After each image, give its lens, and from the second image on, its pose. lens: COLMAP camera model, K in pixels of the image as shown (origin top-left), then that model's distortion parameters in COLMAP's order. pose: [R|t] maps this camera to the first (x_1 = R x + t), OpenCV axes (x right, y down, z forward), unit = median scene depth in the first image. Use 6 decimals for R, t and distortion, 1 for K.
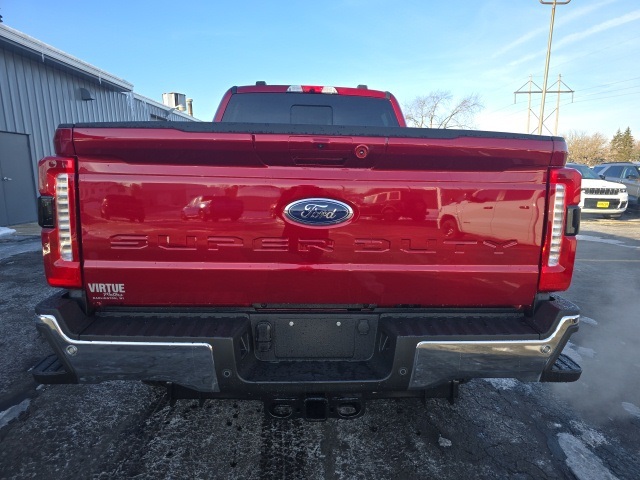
lens RADIAL K [[437.2, 0, 332.3], [0, 437.2, 228.9], [0, 0, 1]] dist [0.039524, -0.010544]
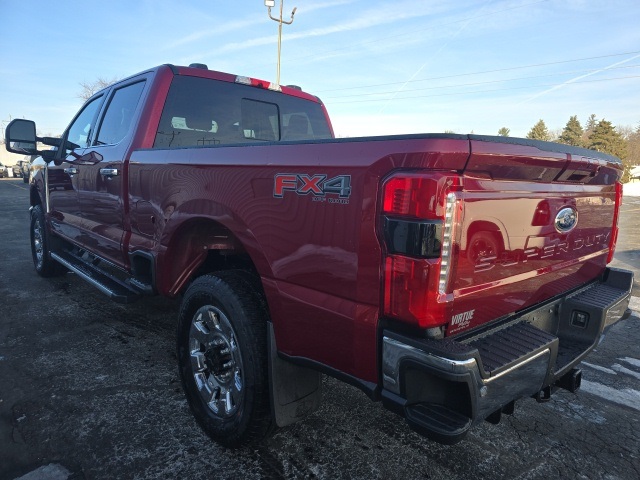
lens RADIAL K [[437.2, 0, 324.1], [0, 437.2, 235.7], [0, 0, 1]] dist [0.039524, -0.010544]
pose [[0.760082, -0.080011, 0.644883, -0.560514], [0.061066, 0.996794, 0.051698, -0.041644], [-0.646952, 0.000085, 0.762531, 0.216655]]
